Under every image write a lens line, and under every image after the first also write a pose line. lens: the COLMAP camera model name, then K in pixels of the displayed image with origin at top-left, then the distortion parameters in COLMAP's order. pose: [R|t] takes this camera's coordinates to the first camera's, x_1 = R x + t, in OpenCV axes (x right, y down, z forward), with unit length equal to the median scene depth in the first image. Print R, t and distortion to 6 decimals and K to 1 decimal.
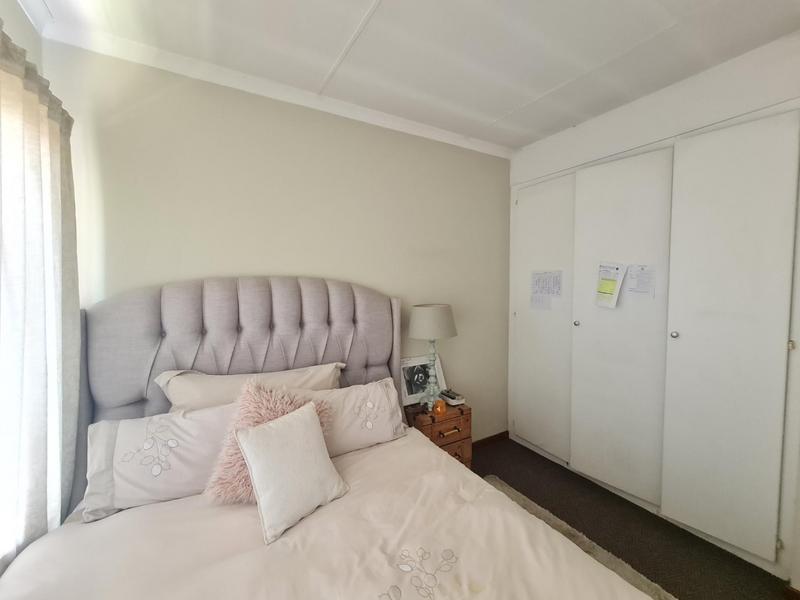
lens RADIAL K [[324.0, 0, 400.0], [0, 324.0, 300.0], [0, 0, 1]] dist [0.001594, 0.000026]
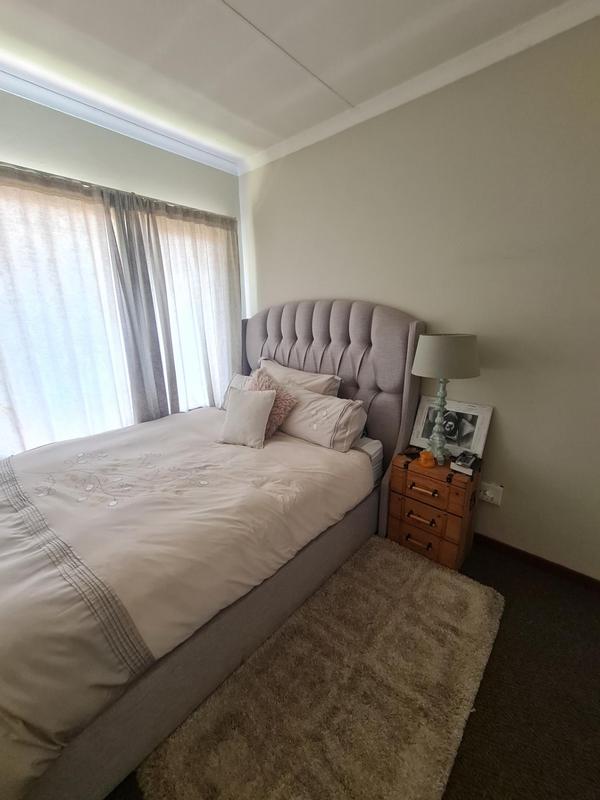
lens RADIAL K [[324.0, 0, 300.0], [0, 324.0, 400.0], [0, 0, 1]] dist [0.001594, 0.000026]
pose [[0.320094, 0.267792, -0.908751, 0.922543], [-0.046197, 0.962490, 0.267355, -0.033437], [0.946259, -0.043597, 0.320458, 0.533715]]
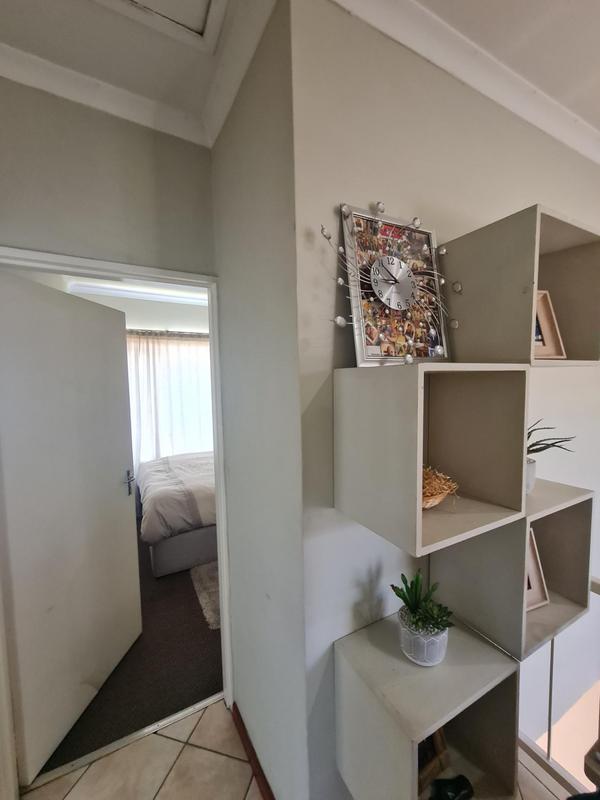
lens RADIAL K [[324.0, 0, 300.0], [0, 324.0, 400.0], [0, 0, 1]] dist [0.001594, 0.000026]
pose [[-0.025595, 0.072754, -0.997021, 1.895292], [-0.034270, 0.996698, 0.073610, -0.129219], [0.999085, 0.036052, -0.023017, 0.923928]]
